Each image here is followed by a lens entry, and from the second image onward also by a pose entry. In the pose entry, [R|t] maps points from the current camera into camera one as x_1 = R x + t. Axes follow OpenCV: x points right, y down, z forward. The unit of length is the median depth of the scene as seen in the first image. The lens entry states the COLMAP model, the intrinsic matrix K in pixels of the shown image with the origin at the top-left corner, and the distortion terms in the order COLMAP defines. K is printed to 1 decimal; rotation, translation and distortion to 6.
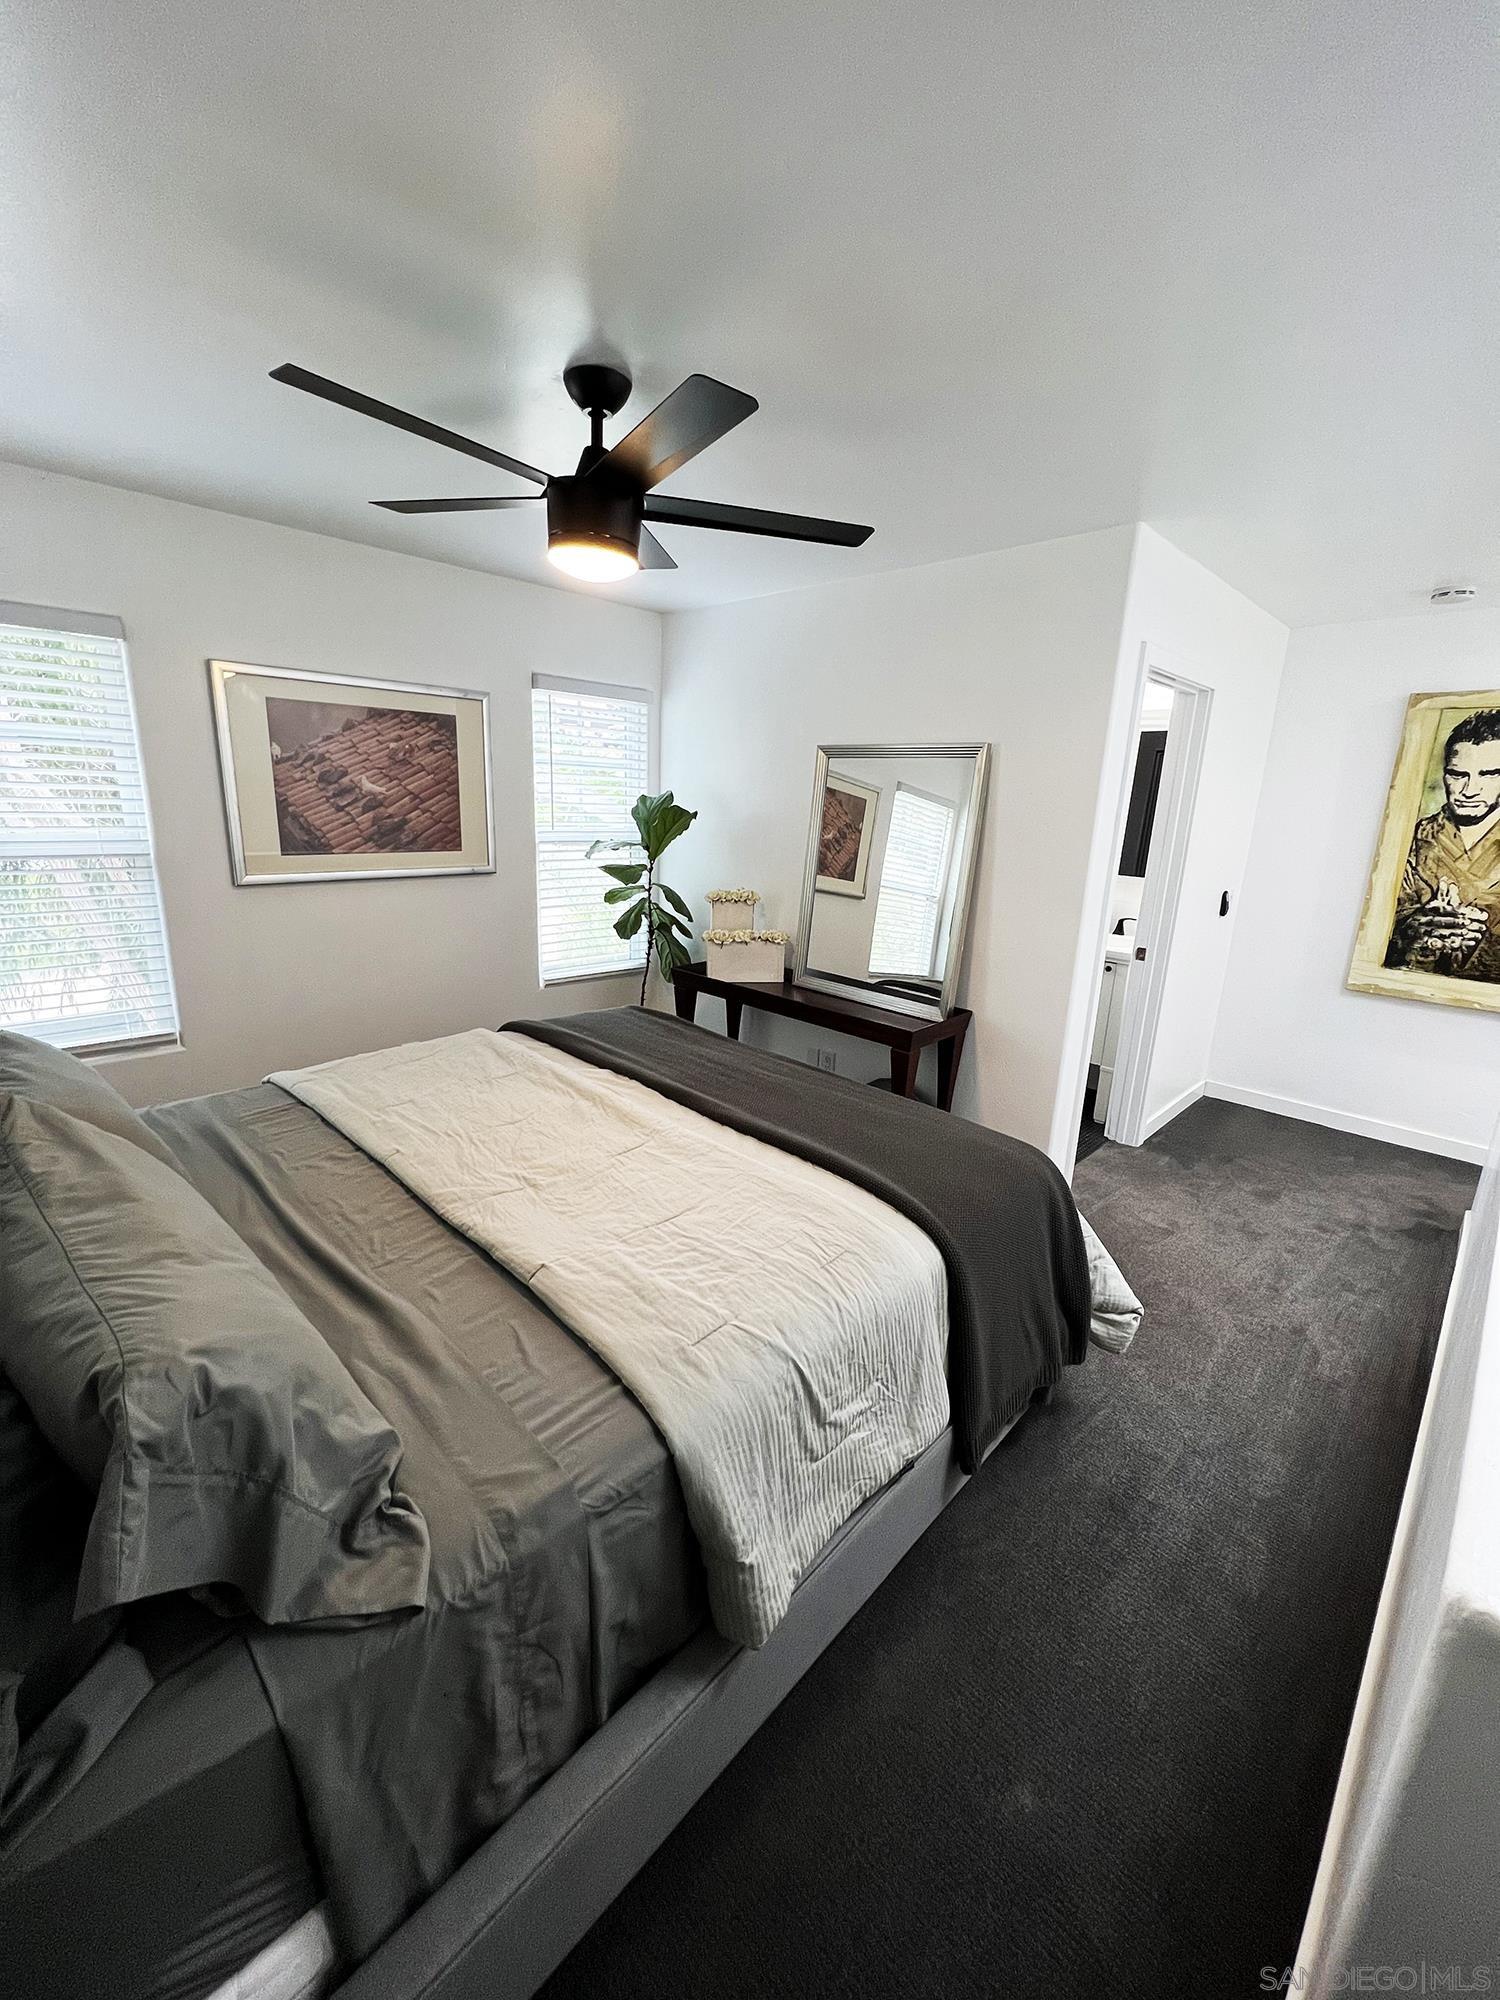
lens RADIAL K [[806.9, 0, 750.0], [0, 806.9, 1000.0], [0, 0, 1]] dist [0.000734, 0.000044]
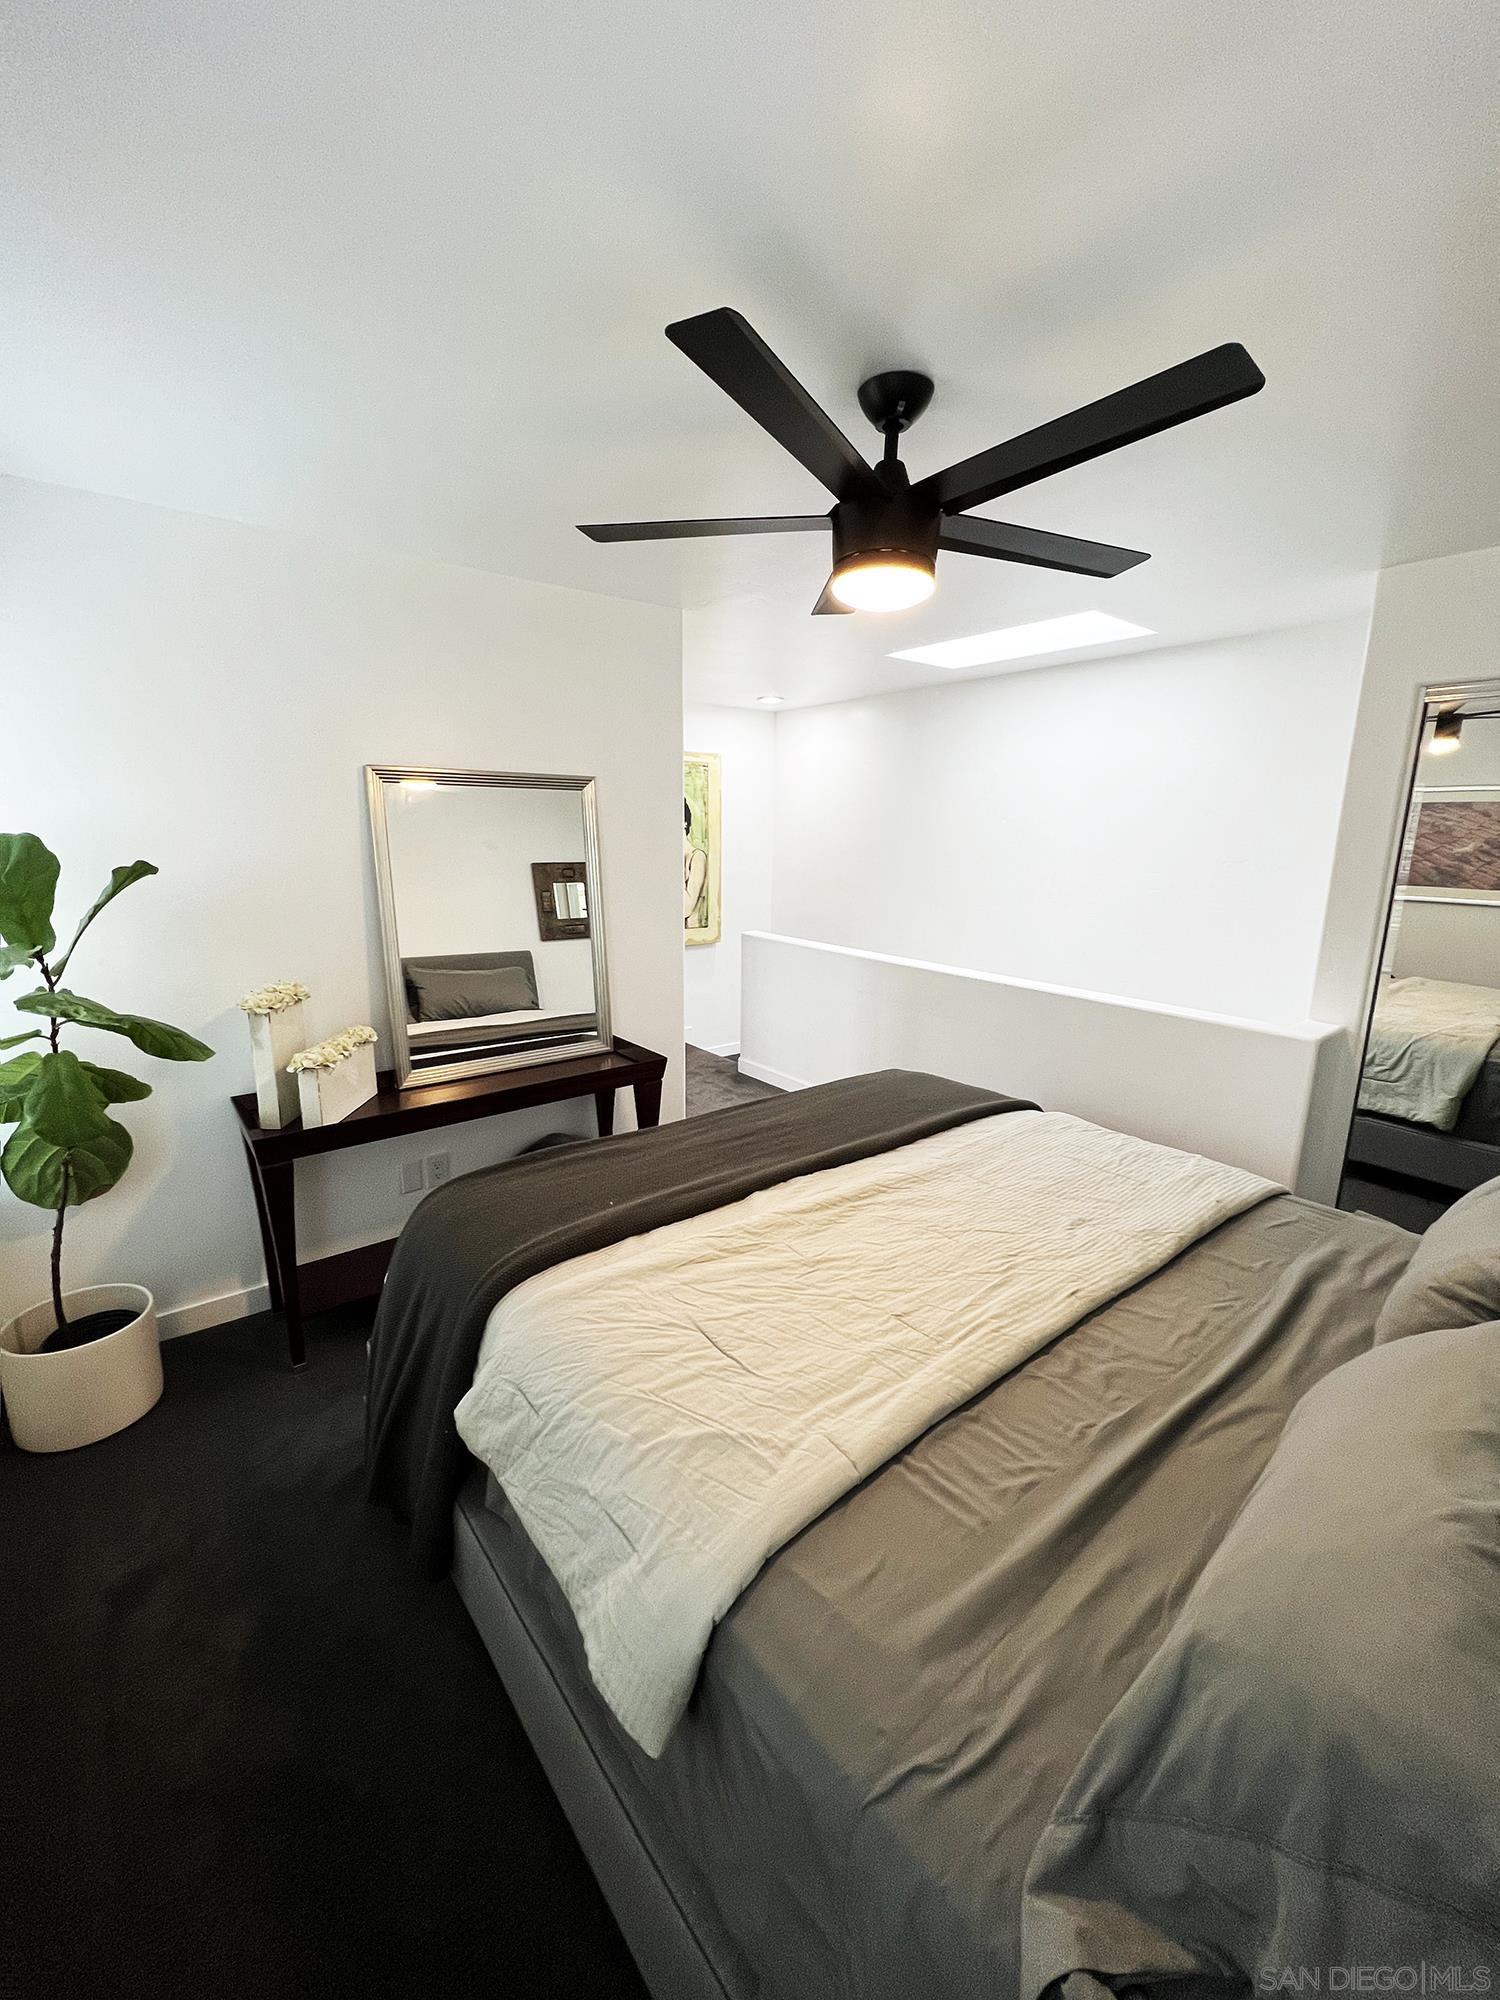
lens RADIAL K [[806.9, 0, 750.0], [0, 806.9, 1000.0], [0, 0, 1]] dist [0.000734, 0.000044]
pose [[0.123316, -0.246454, 0.961277, -0.886701], [0.248386, 0.945502, 0.210546, -0.258309], [-0.960780, 0.212804, 0.177812, 0.824650]]
